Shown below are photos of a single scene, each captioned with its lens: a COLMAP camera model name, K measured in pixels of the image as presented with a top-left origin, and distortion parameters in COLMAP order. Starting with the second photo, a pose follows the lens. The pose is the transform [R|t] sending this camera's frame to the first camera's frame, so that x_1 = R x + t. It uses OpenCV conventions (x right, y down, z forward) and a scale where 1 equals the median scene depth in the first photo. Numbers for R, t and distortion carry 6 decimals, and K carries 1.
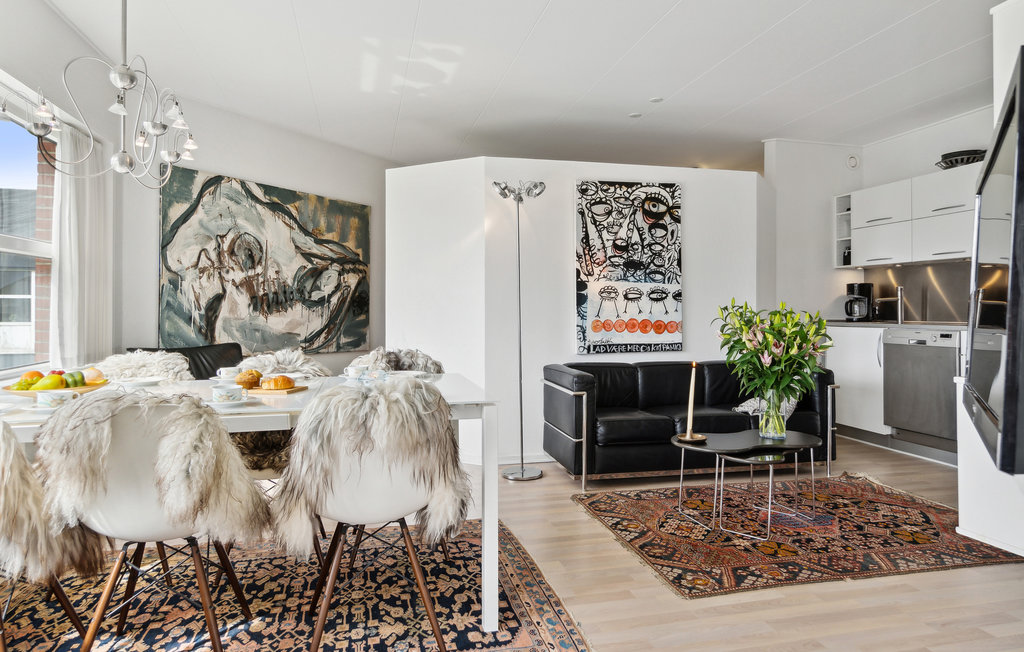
lens RADIAL K [[608.6, 0, 506.7], [0, 608.6, 303.0], [0, 0, 1]] dist [0.000062, 0.001188]
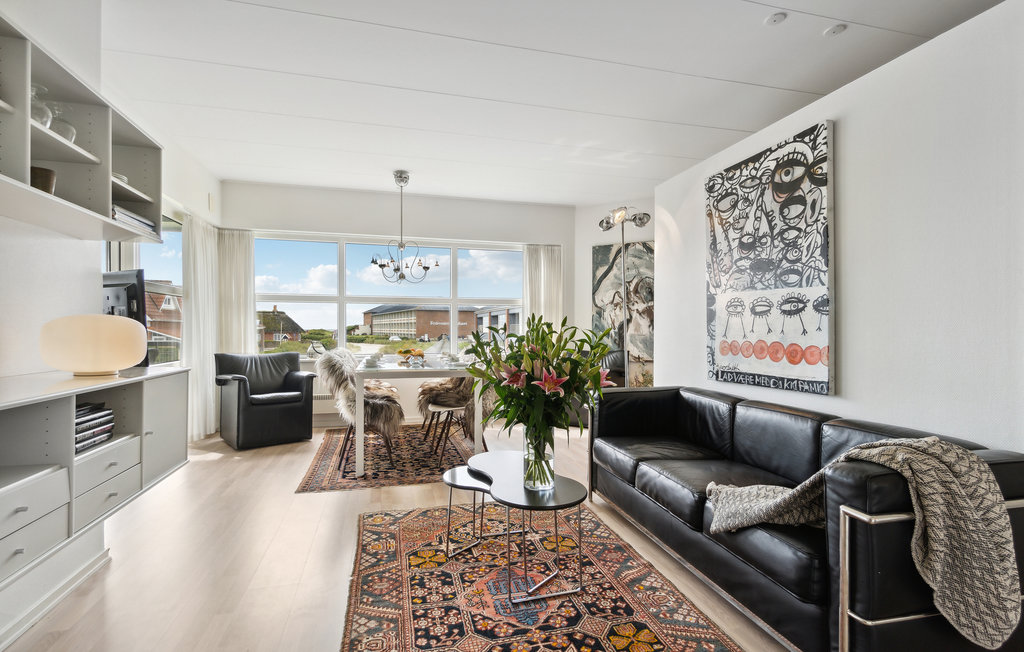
lens RADIAL K [[470.2, 0, 510.2], [0, 470.2, 330.3], [0, 0, 1]] dist [0.001021, 0.000062]
pose [[0.033794, 0.000979, -0.999428, 0.760615], [0.006401, 0.999979, 0.001196, 0.011369], [0.999408, -0.006438, 0.033787, 0.683865]]
